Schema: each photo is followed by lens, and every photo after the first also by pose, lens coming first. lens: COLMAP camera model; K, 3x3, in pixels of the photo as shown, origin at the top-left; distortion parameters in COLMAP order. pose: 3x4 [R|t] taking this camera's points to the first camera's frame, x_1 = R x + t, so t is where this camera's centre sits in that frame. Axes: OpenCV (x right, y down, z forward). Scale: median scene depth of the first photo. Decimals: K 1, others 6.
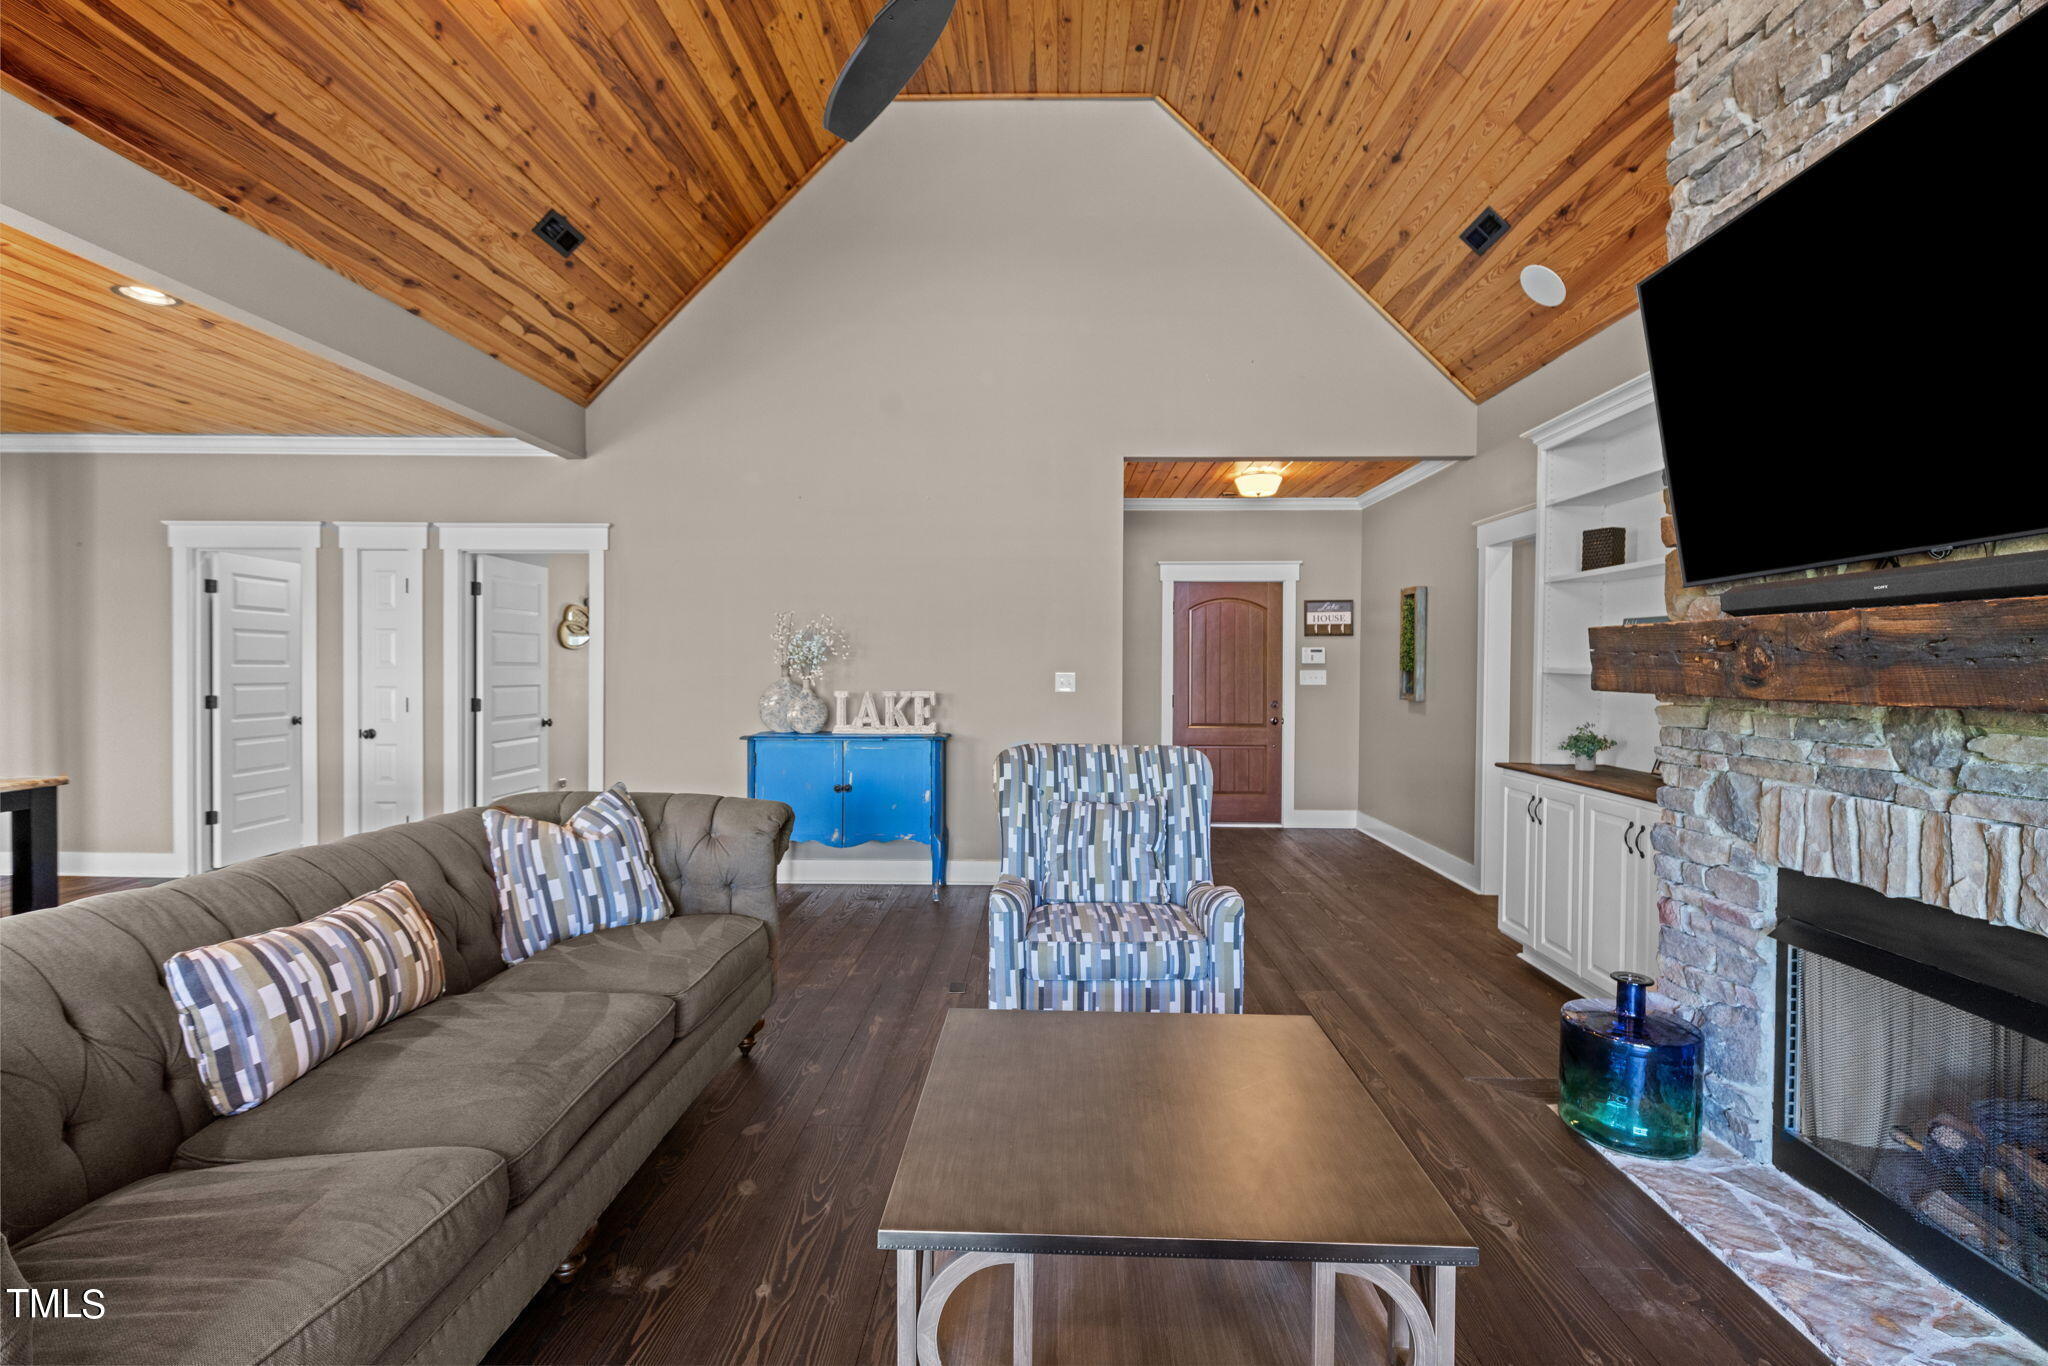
lens RADIAL K [[916.5, 0, 1023.8], [0, 916.5, 678.9], [0, 0, 1]] dist [0.001188, -0.000479]
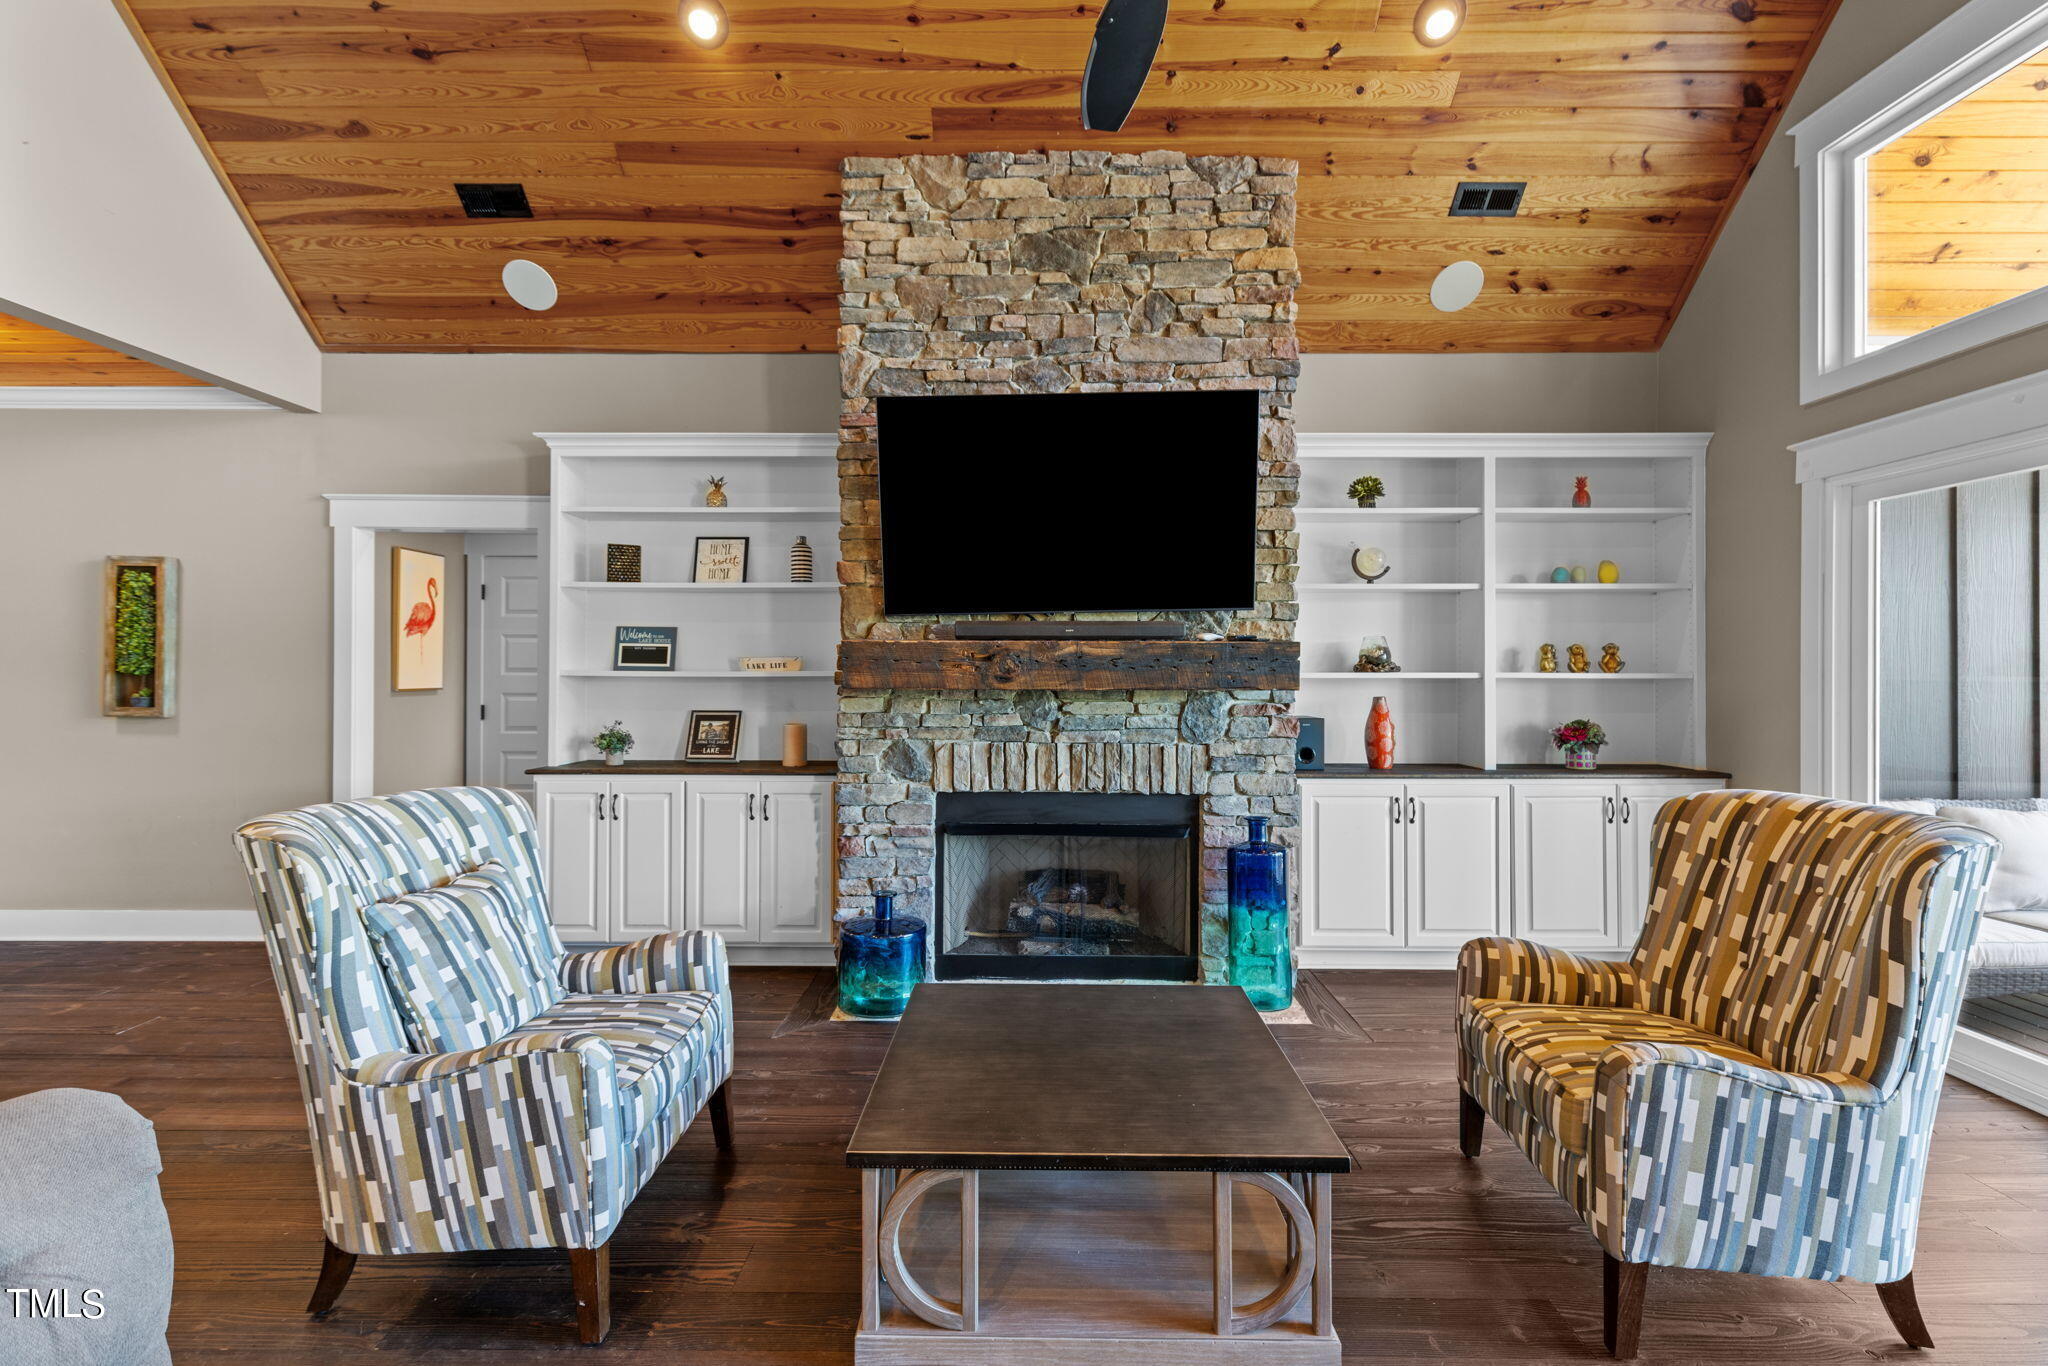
lens RADIAL K [[924.0, 0, 1028.9], [0, 924.0, 672.2], [0, 0, 1]] dist [0.003311, 0.000019]
pose [[-0.023440, -0.006875, 0.999702, -0.566500], [0.012079, 0.999901, 0.007159, -0.013693], [-0.999652, 0.012243, -0.023355, 0.611381]]
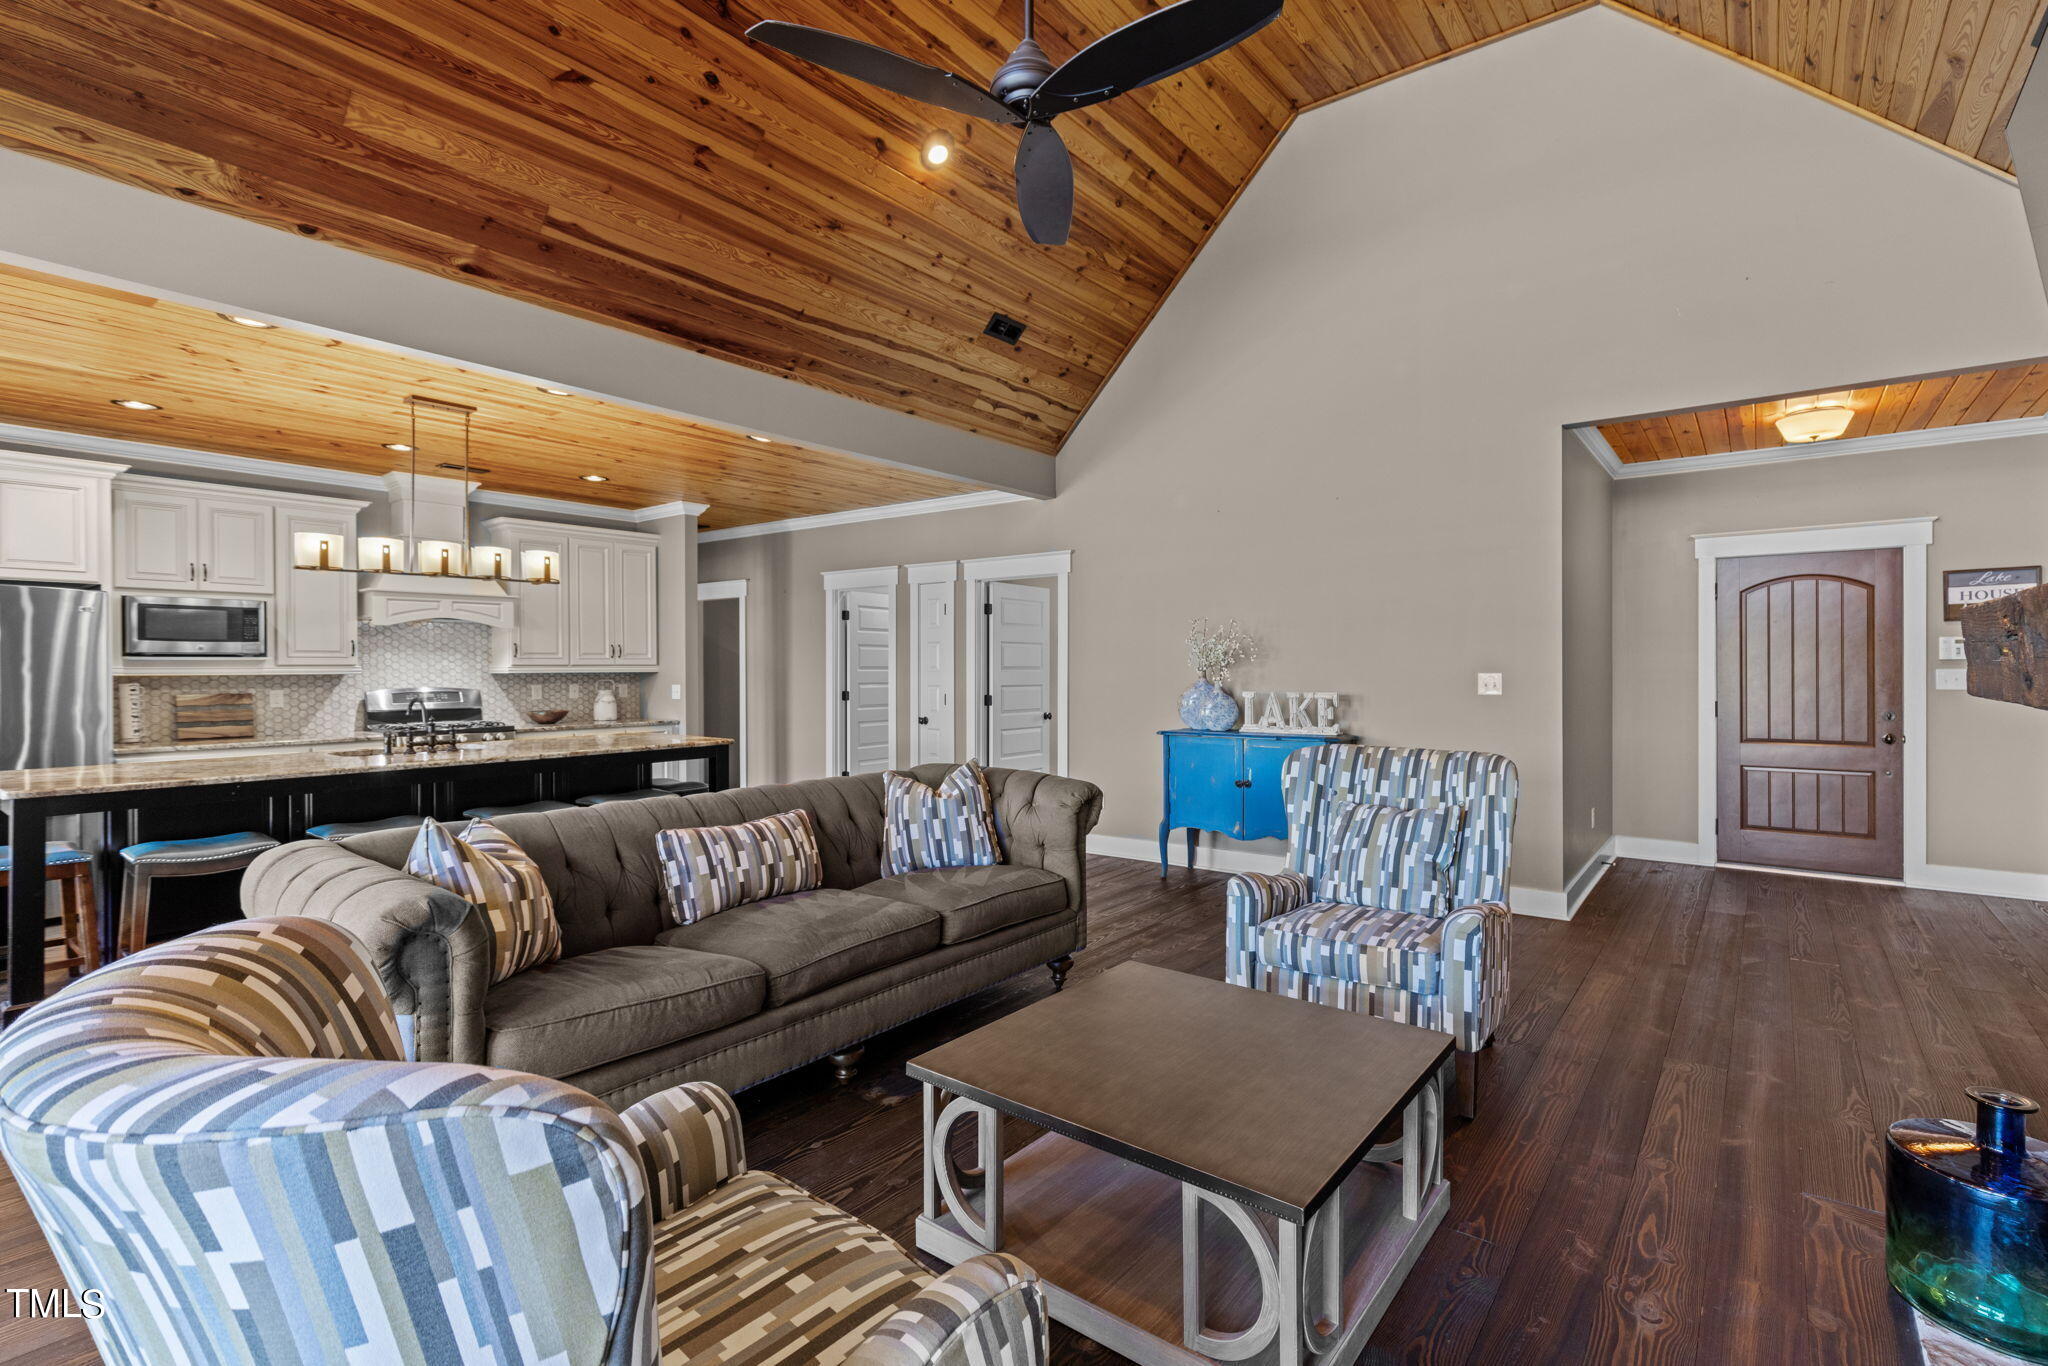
lens RADIAL K [[941.7, 0, 1023.3], [0, 941.7, 672.7], [0, 0, 1]] dist [0.004677, -0.000301]
pose [[0.802916, -0.003472, -0.596083, 0.371668], [-0.001900, 0.999963, -0.008383, 0.001511], [0.596090, 0.007863, 0.802879, -0.035239]]
